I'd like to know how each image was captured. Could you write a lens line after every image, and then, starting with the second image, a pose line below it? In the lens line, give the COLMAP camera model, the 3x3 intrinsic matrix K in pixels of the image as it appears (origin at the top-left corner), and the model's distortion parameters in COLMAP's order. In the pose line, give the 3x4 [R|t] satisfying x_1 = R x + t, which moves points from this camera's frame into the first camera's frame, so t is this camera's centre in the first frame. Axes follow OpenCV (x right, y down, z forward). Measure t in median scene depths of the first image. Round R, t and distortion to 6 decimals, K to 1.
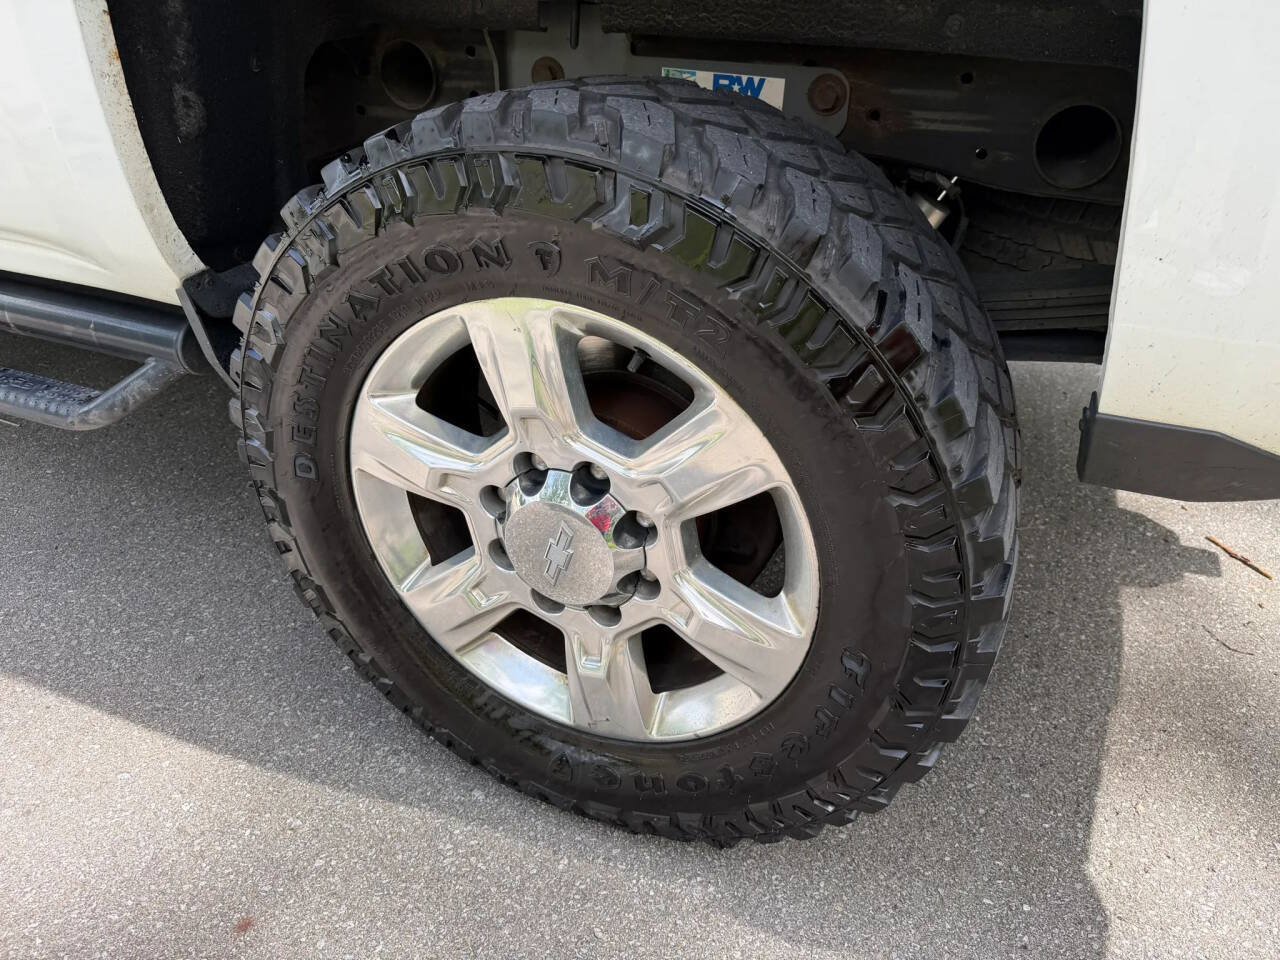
lens RADIAL K [[932.6, 0, 631.5], [0, 932.6, 484.5], [0, 0, 1]] dist [0.036877, -0.051906]
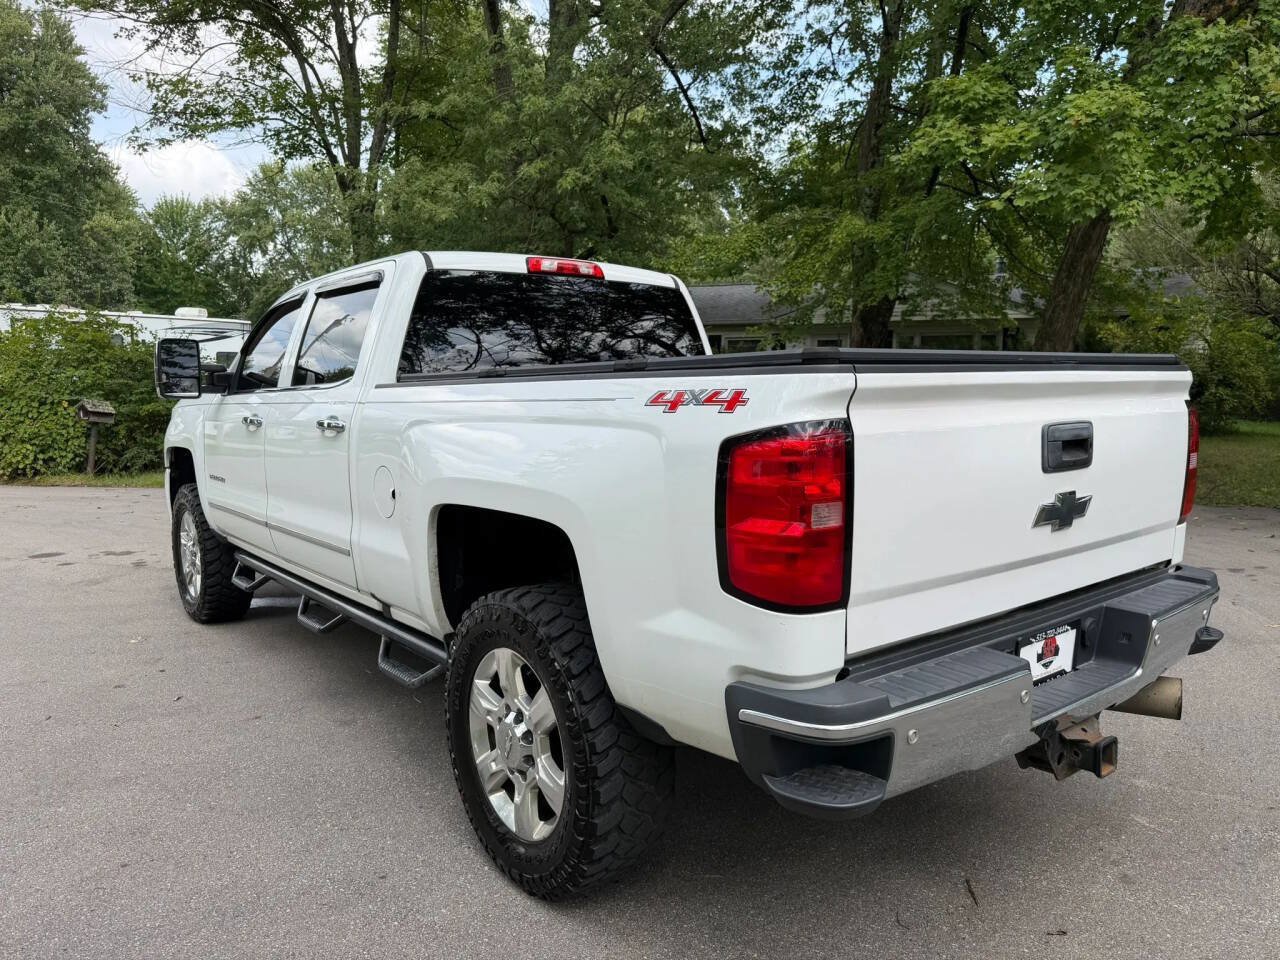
lens RADIAL K [[932.6, 0, 641.9], [0, 932.6, 484.3], [0, 0, 1]] dist [0.036877, -0.051906]
pose [[0.870089, 0.033329, -0.491767, 1.501090], [-0.243393, 0.896636, -0.369870, 0.295562], [0.428609, 0.441513, 0.788264, -1.260268]]
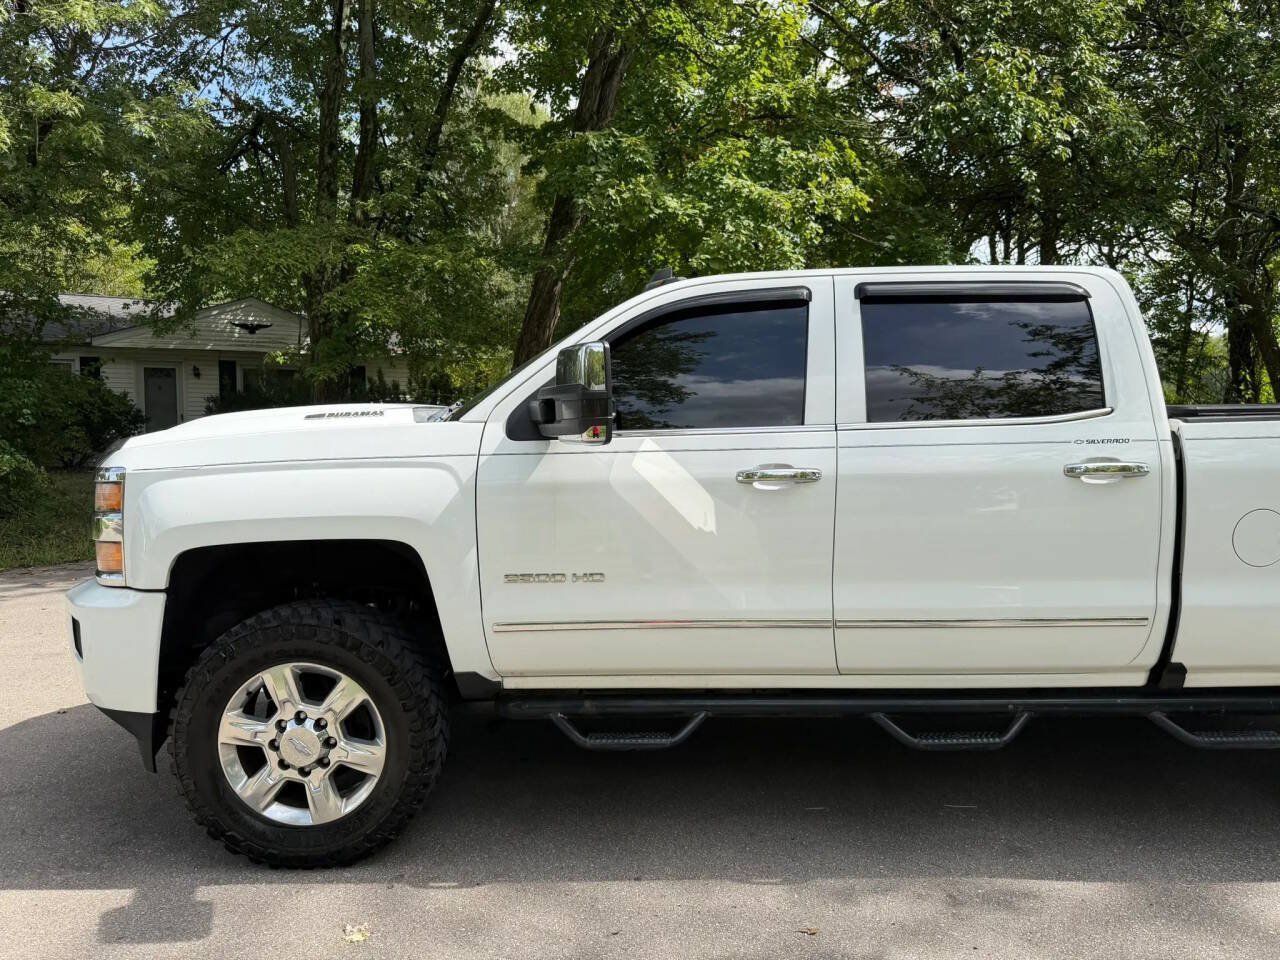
lens RADIAL K [[932.6, 0, 631.7], [0, 932.6, 488.6], [0, 0, 1]] dist [0.036877, -0.051906]
pose [[0.924452, -0.050190, 0.377982, -3.667194], [0.216857, 0.884574, -0.412920, -0.013018], [-0.313628, 0.463692, 0.828630, -0.958448]]
